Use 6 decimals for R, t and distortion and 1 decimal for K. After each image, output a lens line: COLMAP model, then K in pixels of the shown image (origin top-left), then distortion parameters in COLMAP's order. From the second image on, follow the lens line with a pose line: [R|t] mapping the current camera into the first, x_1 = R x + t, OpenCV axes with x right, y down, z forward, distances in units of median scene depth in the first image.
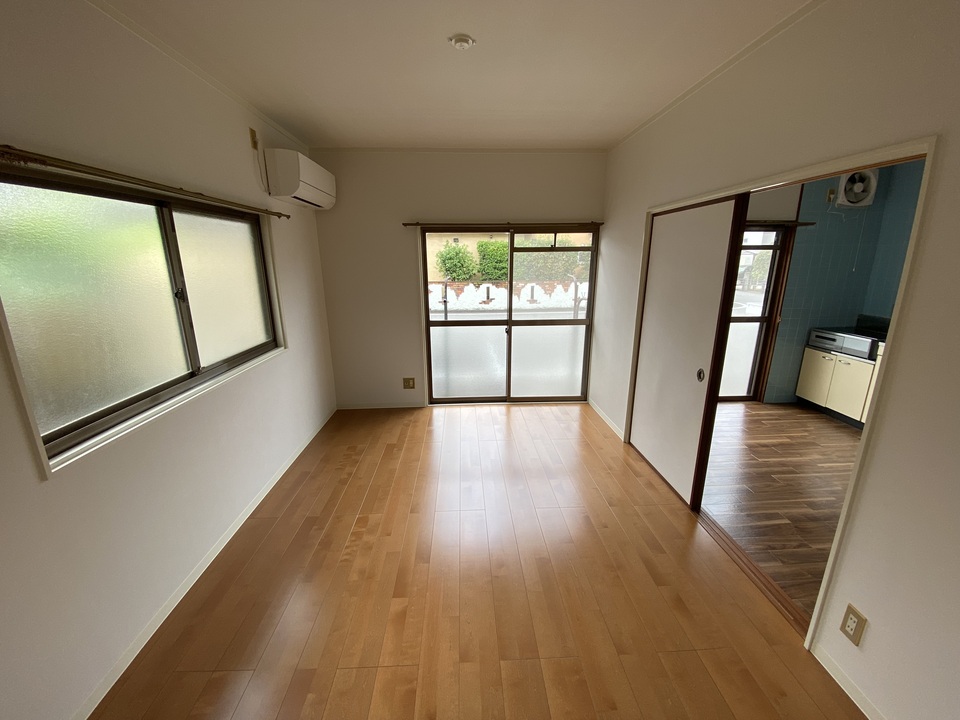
lens RADIAL K [[388.9, 0, 478.4], [0, 388.9, 360.8], [0, 0, 1]] dist [0.014873, -0.016214]
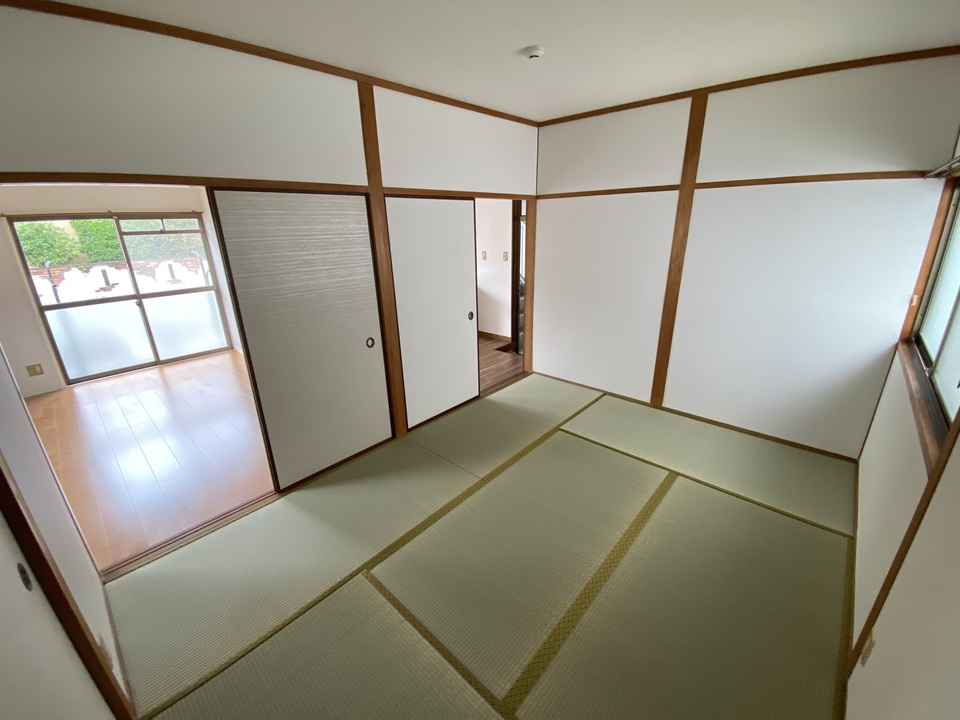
lens RADIAL K [[388.9, 0, 478.7], [0, 388.9, 360.8], [0, 0, 1]] dist [0.014873, -0.016214]
pose [[0.707995, -0.244819, 0.662426, -0.017955], [0.195055, 0.969292, 0.149757, 0.113214], [-0.678747, 0.023182, 0.734006, -0.552597]]
